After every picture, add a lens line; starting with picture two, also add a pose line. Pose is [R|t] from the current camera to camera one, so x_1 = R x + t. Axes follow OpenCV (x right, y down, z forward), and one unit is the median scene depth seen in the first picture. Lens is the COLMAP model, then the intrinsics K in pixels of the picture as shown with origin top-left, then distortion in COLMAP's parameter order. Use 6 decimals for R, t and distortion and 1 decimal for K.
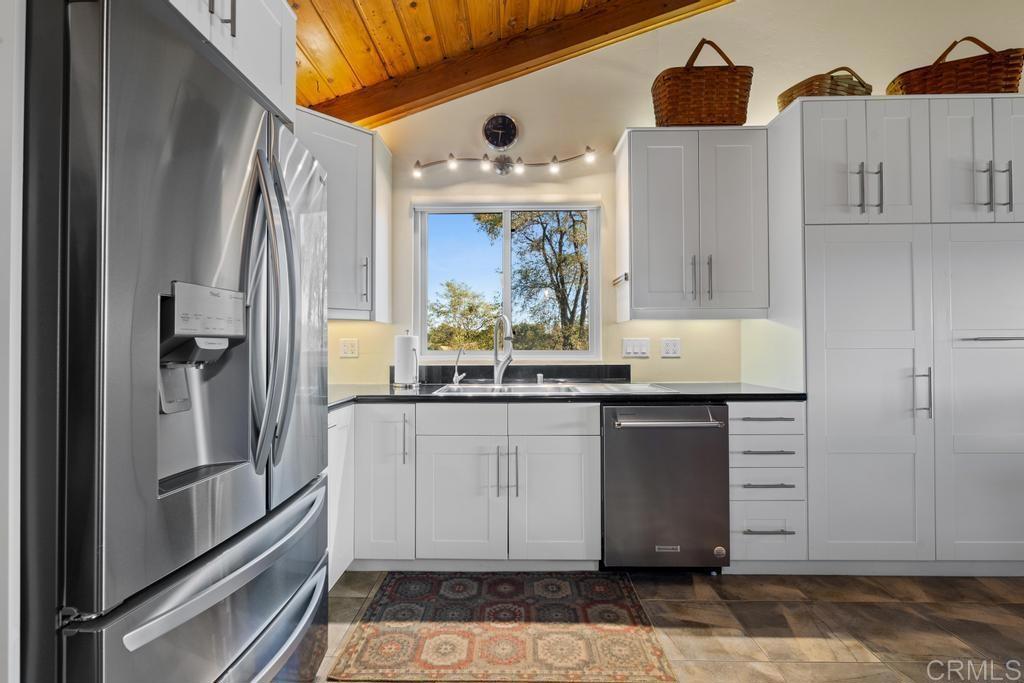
lens RADIAL K [[472.3, 0, 512.0], [0, 472.3, 341.5], [0, 0, 1]] dist [-0.003122, -0.000370]
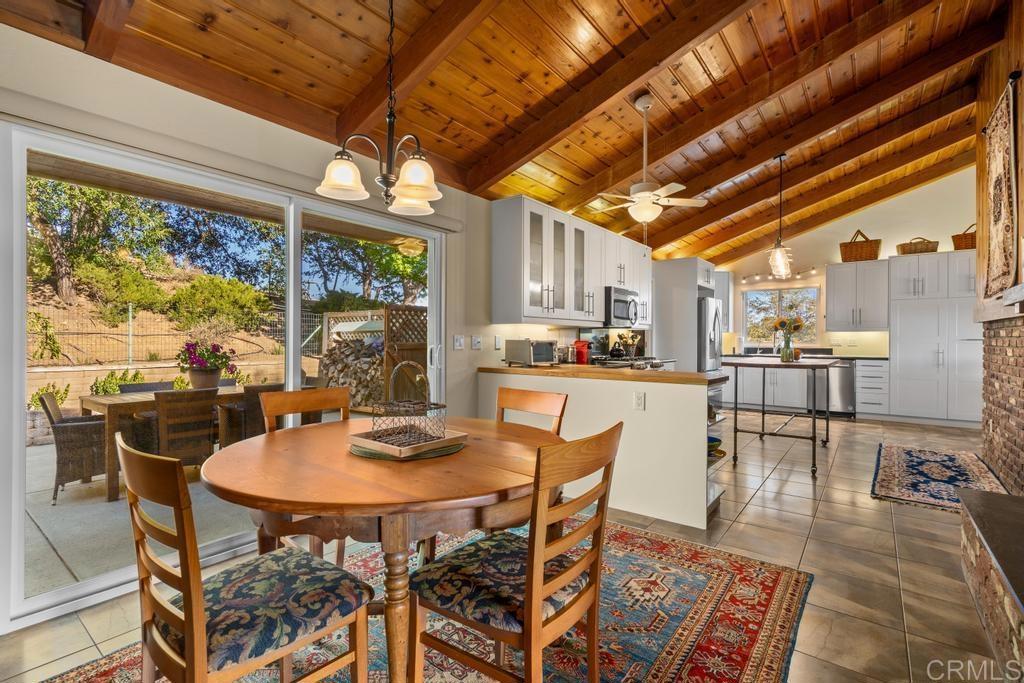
lens RADIAL K [[472.3, 0, 512.0], [0, 472.3, 341.5], [0, 0, 1]] dist [-0.003122, -0.000370]
pose [[0.802462, 0.011195, -0.596599, 0.416141], [-0.002612, 0.999880, 0.015249, -0.025026], [0.596698, -0.010678, 0.802395, -2.322908]]
